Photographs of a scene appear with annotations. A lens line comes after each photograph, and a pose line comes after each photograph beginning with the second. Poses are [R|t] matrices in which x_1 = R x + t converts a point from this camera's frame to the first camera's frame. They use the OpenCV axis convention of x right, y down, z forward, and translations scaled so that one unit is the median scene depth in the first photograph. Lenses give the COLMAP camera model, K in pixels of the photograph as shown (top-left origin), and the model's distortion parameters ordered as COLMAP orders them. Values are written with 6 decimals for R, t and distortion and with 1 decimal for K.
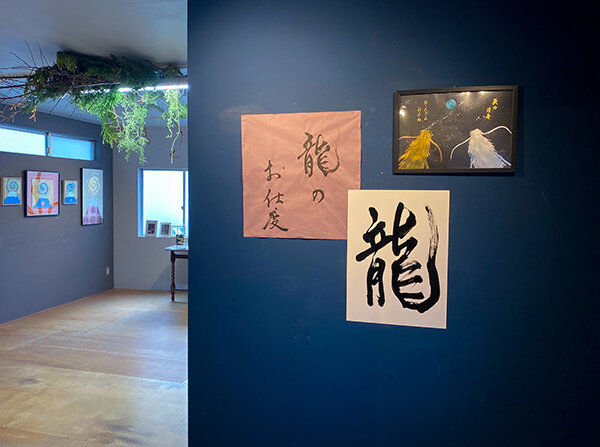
lens RADIAL K [[480.3, 0, 300.0], [0, 480.3, 223.5], [0, 0, 1]] dist [0.002708, 0.001826]
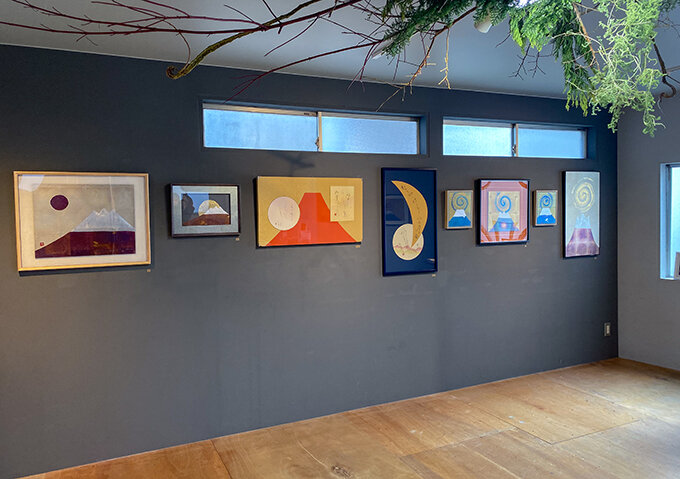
lens RADIAL K [[527.0, 0, 328.3], [0, 527.0, 229.4], [0, 0, 1]] dist [0.050010, -0.062217]
pose [[0.618839, -0.003062, -0.785512, -0.084213], [-0.019272, 0.999632, -0.019080, -0.015377], [0.785282, 0.026946, 0.618552, 0.306187]]
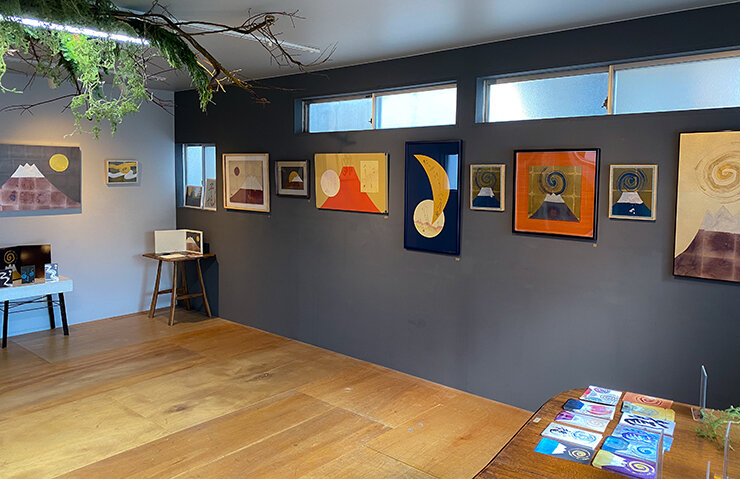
lens RADIAL K [[562.7, 0, 370.1], [0, 562.7, 208.8], [0, 0, 1]] dist [0.002592, 0.000910]
pose [[-0.465487, 0.041984, -0.884058, 0.083124], [-0.070098, 0.993988, 0.084114, -0.076771], [0.882274, 0.101124, -0.459745, 1.033022]]
